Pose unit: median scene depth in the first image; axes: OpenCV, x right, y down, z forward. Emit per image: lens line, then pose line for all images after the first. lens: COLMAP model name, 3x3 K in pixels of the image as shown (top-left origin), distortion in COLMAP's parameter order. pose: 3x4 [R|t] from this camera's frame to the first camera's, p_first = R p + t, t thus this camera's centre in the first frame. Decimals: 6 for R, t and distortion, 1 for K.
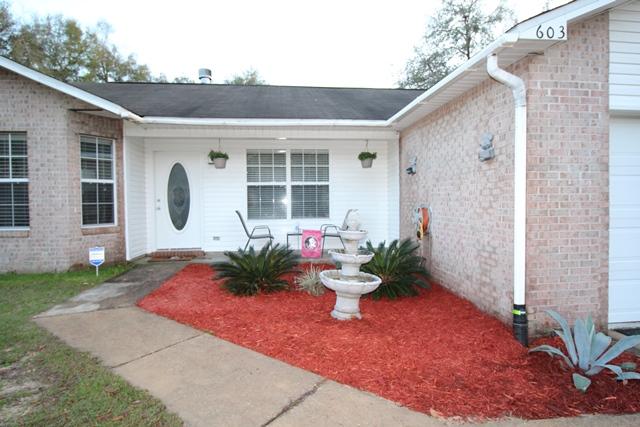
lens RADIAL K [[357.0, 0, 320.8], [0, 357.0, 211.2], [0, 0, 1]] dist [-0.002476, -0.004940]
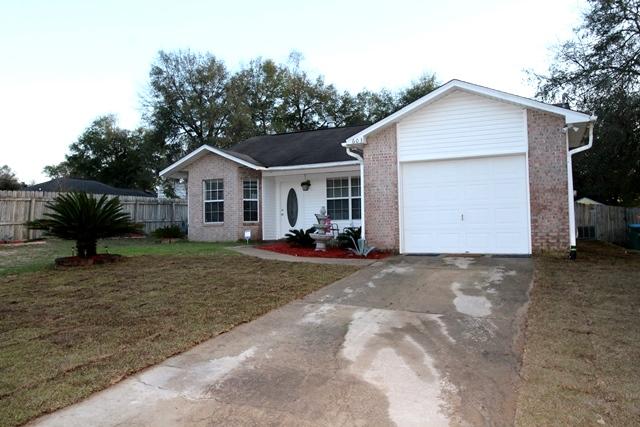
lens RADIAL K [[500.5, 0, 314.0], [0, 500.5, 218.0], [0, 0, 1]] dist [0.013714, 0.006526]
pose [[0.854544, -0.016974, -0.519101, 1.273845], [-0.008390, 0.998884, -0.046473, 0.162895], [0.519311, 0.044069, 0.853448, -1.363322]]
